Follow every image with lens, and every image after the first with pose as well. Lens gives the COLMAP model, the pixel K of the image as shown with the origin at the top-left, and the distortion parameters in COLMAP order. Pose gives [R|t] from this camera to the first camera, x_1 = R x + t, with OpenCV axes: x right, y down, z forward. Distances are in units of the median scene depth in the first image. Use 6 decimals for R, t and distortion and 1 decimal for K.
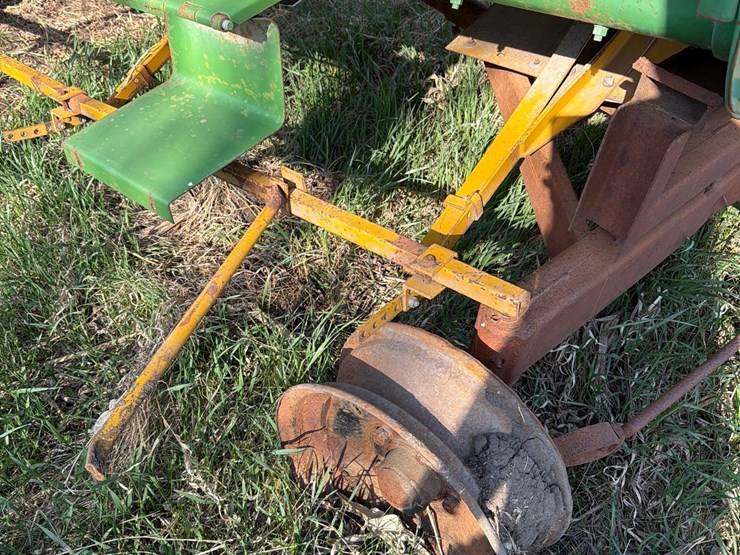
lens RADIAL K [[676.7, 0, 362.5], [0, 676.7, 269.0], [0, 0, 1]] dist [0.188424, -0.379455]
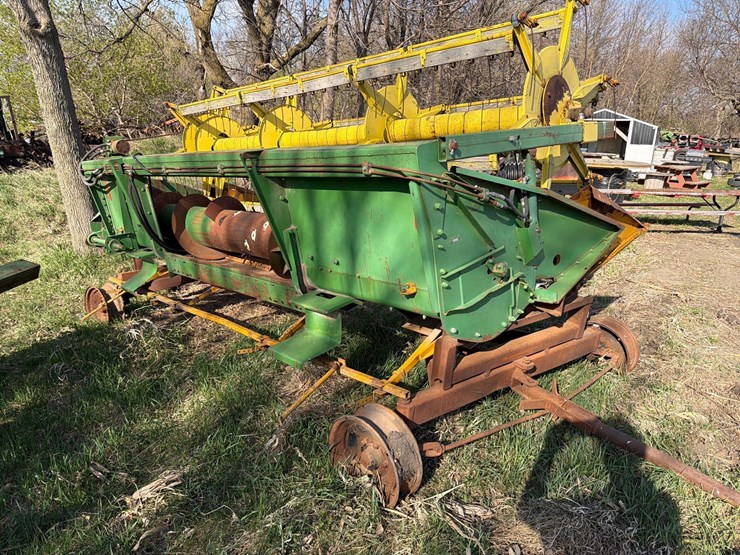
lens RADIAL K [[521.4, 0, 360.8], [0, 521.4, 278.8], [0, 0, 1]] dist [0.057478, -0.087585]
pose [[0.995106, 0.034180, -0.092710, 0.178038], [-0.071020, 0.899755, -0.430578, 0.512132], [0.068699, 0.435055, 0.897779, -1.187369]]
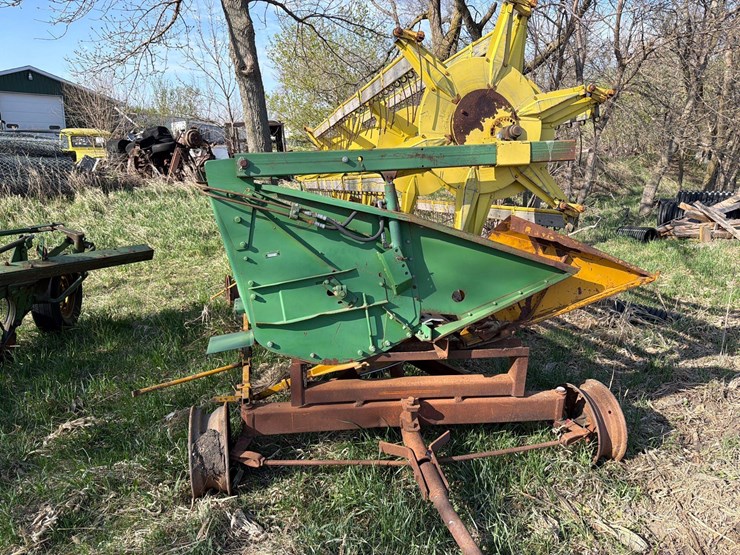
lens RADIAL K [[508.0, 0, 360.1], [0, 508.0, 268.6], [0, 0, 1]] dist [0.121252, -0.167920]
pose [[0.815788, 0.142263, -0.560581, 1.621675], [-0.394031, 0.846228, -0.358661, 0.152326], [0.423355, 0.513477, 0.746399, -0.787941]]
